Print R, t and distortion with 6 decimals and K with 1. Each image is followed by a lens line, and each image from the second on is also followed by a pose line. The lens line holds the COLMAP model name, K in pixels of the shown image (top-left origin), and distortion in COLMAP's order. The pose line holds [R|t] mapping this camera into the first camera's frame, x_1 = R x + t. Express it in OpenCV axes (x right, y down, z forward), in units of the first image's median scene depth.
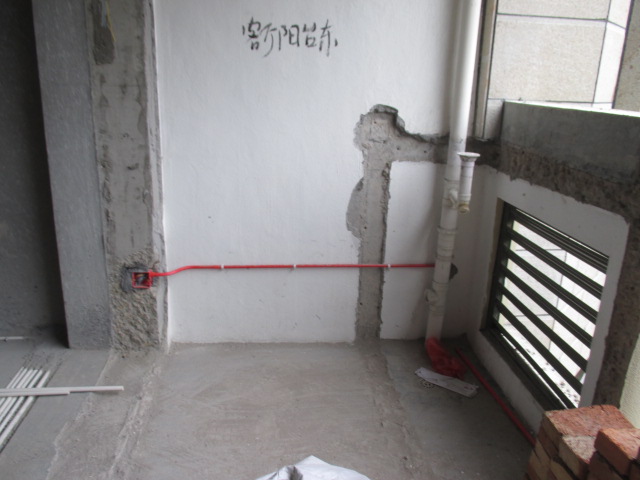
lens RADIAL K [[526.6, 0, 321.6], [0, 526.6, 240.4], [0, 0, 1]] dist [-0.026453, -0.007834]
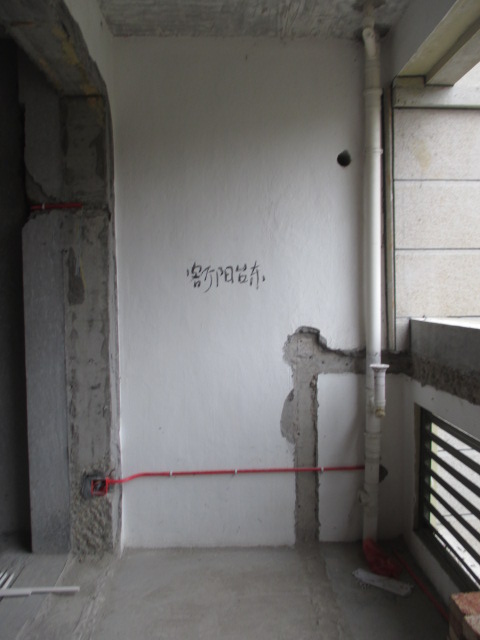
lens RADIAL K [[526.6, 0, 239.9], [0, 526.6, 321.3], [0, 0, 1]] dist [-0.026453, -0.007834]
pose [[0.996652, -0.043050, -0.069503, 0.052491], [0.024770, 0.969177, -0.245116, 0.015740], [0.077913, 0.242574, 0.966999, -0.154236]]
